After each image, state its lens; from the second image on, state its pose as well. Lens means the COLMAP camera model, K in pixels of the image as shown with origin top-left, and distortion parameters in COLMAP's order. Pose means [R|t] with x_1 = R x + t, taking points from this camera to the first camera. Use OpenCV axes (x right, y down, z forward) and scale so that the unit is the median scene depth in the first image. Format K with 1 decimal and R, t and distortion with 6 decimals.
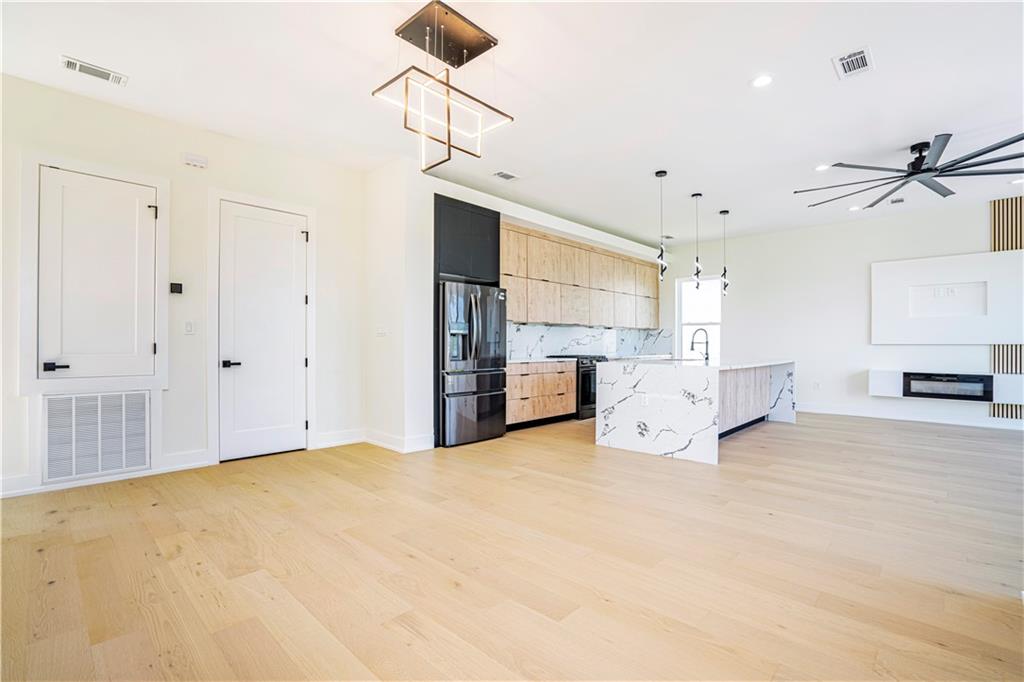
lens RADIAL K [[476.9, 0, 517.5], [0, 476.9, 343.3], [0, 0, 1]] dist [-0.001646, 0.000264]
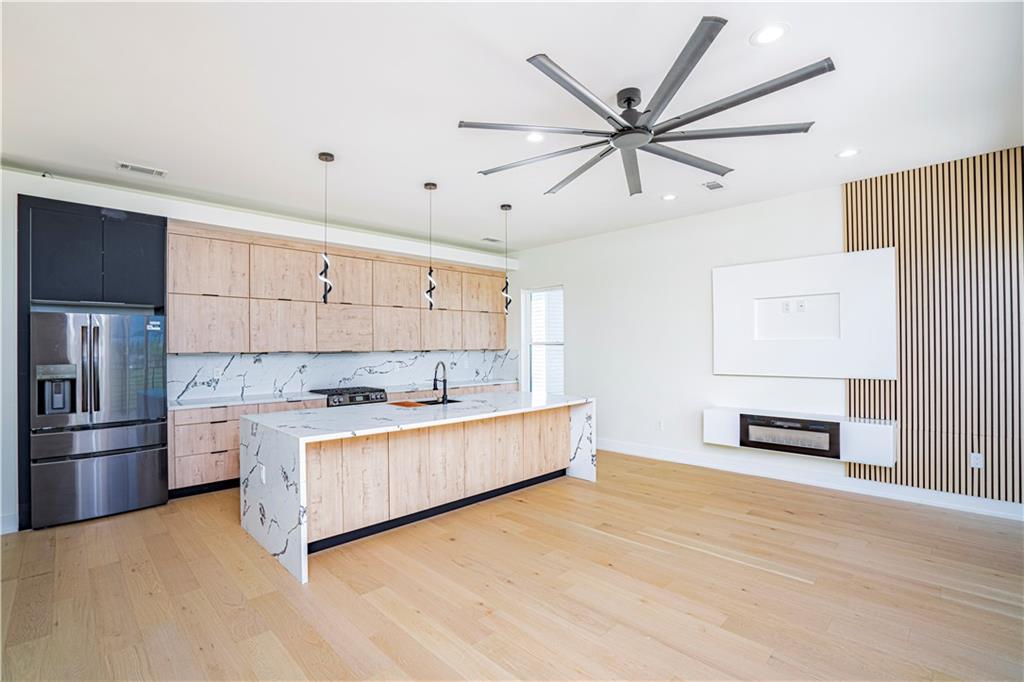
lens RADIAL K [[490.7, 0, 512.0], [0, 490.7, 341.0], [0, 0, 1]] dist [-0.003178, -0.000146]
pose [[0.997754, -0.009929, -0.066244, 0.525576], [0.009329, 0.999913, -0.009354, -0.053123], [0.066331, 0.008715, 0.997760, 0.210265]]
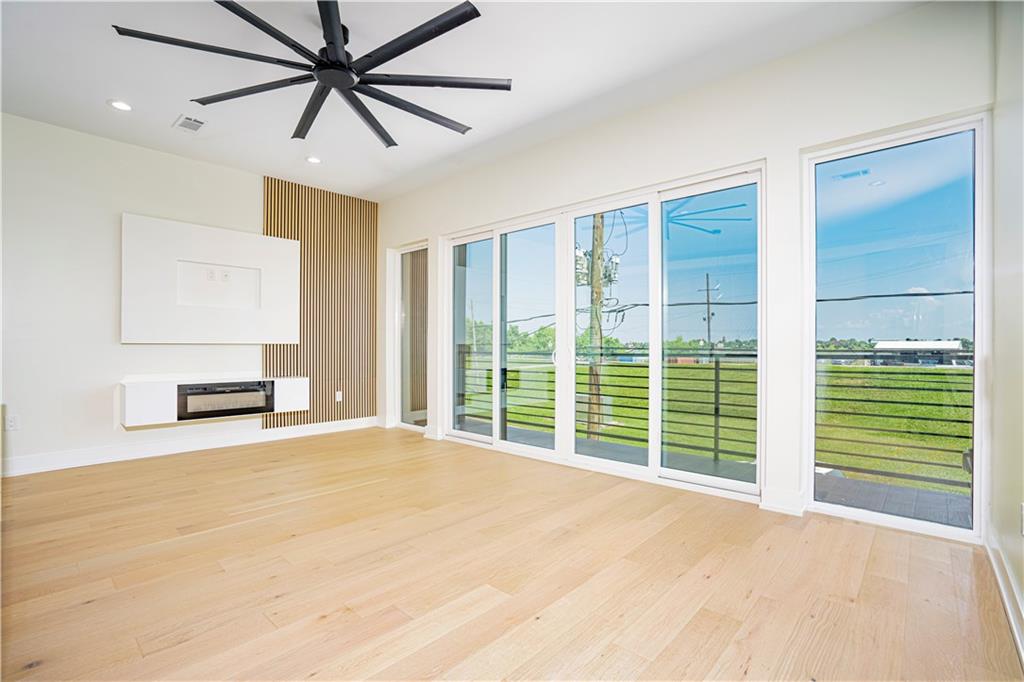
lens RADIAL K [[478.3, 0, 511.5], [0, 478.3, 351.3], [0, 0, 1]] dist [-0.001817, -0.000184]
pose [[0.012661, -0.004210, 0.999911, 0.144448], [0.002464, 0.999988, 0.004179, 0.011796], [-0.999917, 0.002411, 0.012671, 0.542138]]
